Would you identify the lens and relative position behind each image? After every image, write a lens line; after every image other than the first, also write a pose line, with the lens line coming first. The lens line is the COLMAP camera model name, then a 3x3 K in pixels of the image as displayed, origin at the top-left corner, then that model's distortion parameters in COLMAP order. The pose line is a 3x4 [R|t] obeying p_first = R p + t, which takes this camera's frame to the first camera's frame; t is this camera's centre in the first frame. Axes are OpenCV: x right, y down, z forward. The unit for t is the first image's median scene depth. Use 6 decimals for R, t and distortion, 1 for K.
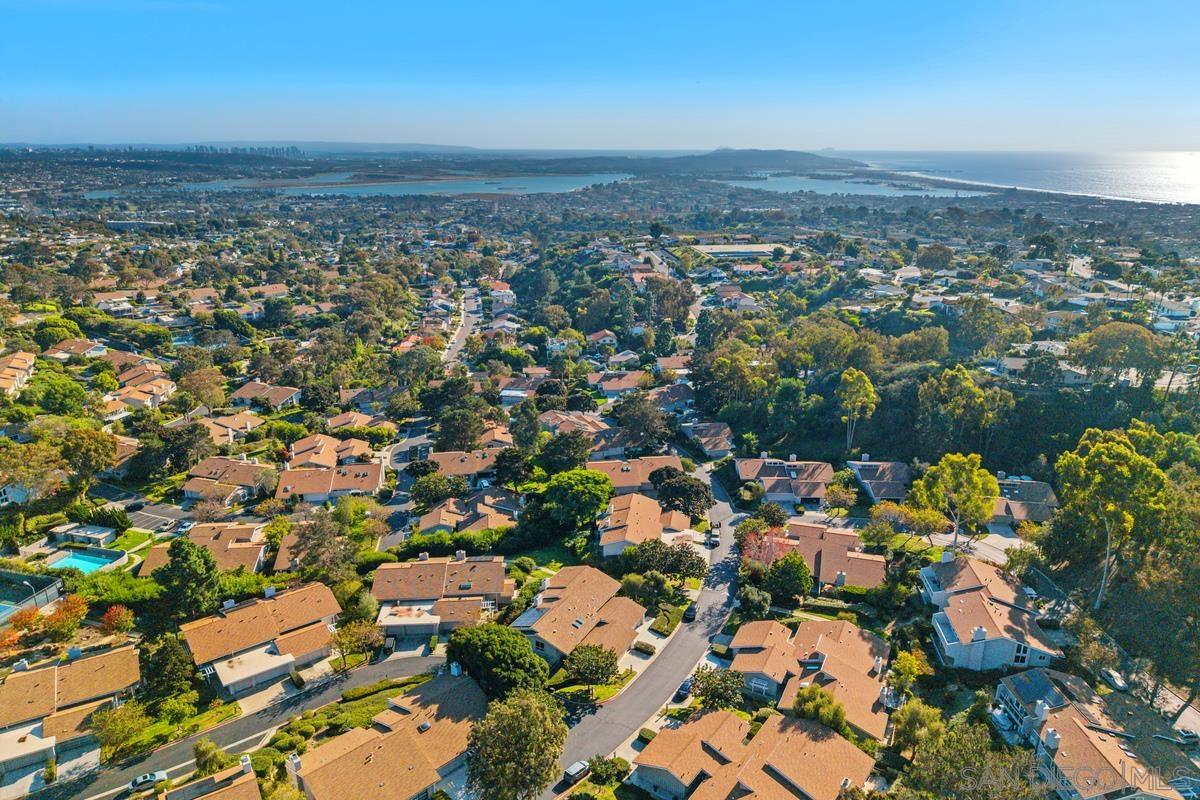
lens RADIAL K [[804.6, 0, 596.2], [0, 804.6, 409.3], [0, 0, 1]] dist [0.025924, -0.021487]
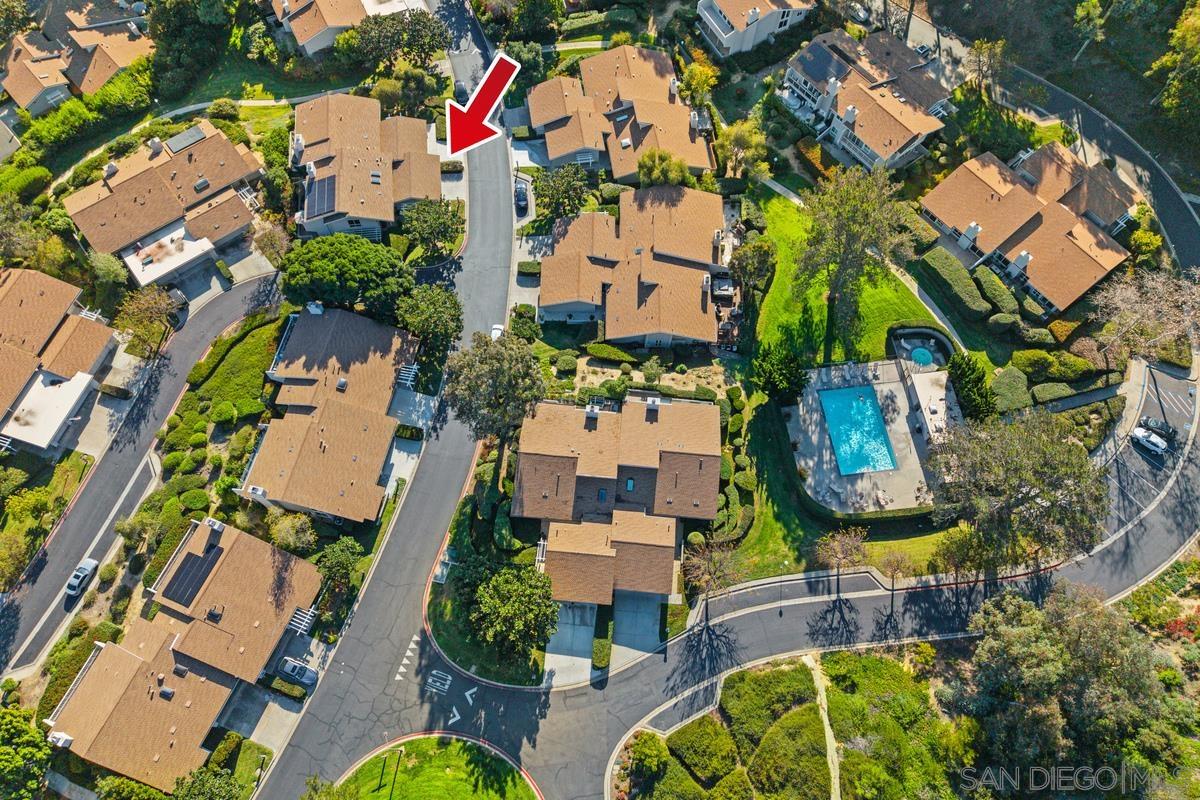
lens RADIAL K [[804.6, 0, 596.2], [0, 804.6, 409.3], [0, 0, 1]] dist [0.025924, -0.021487]
pose [[0.819656, -0.518406, 0.243761, -0.166551], [0.169051, 0.625460, 0.761723, -0.195256], [-0.547344, -0.583143, 0.600299, 0.205708]]
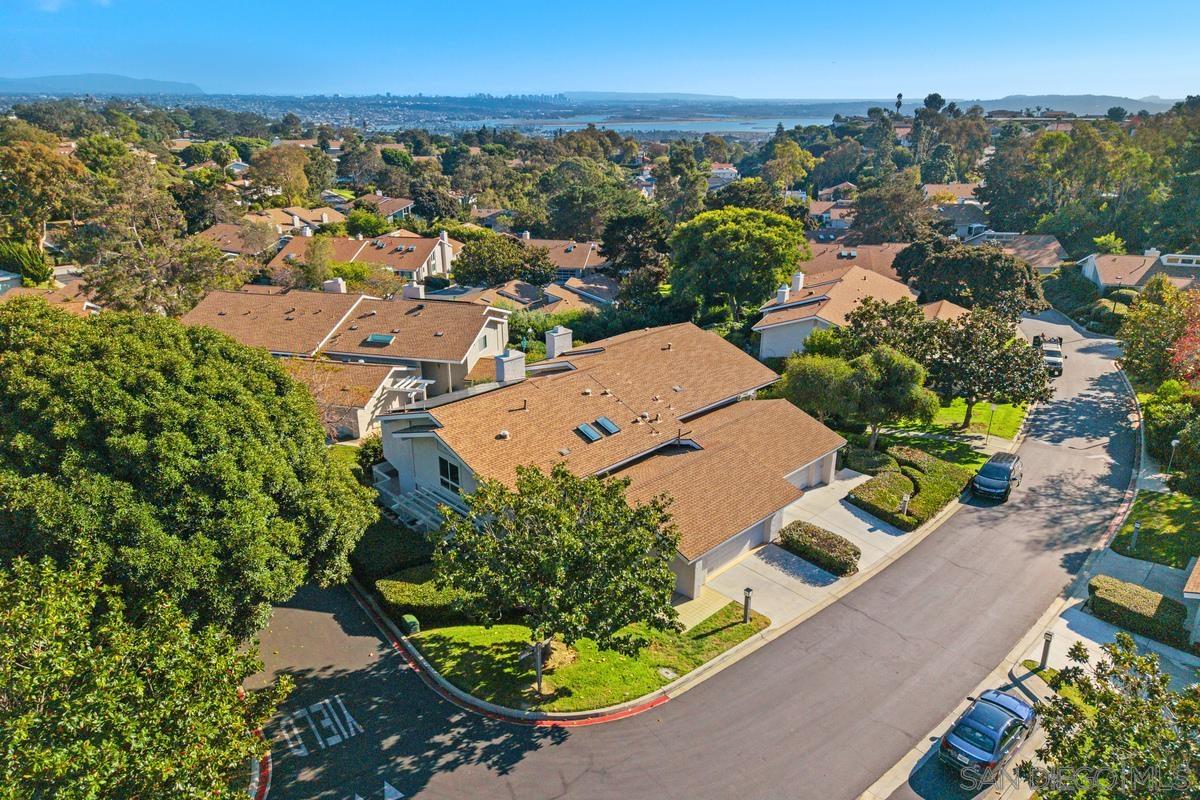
lens RADIAL K [[804.6, 0, 596.2], [0, 804.6, 409.3], [0, 0, 1]] dist [0.025924, -0.021487]
pose [[0.954675, 0.109955, -0.276596, 0.058156], [-0.094199, 0.993113, 0.069663, 0.234393], [0.282350, -0.040450, 0.958458, 0.706195]]
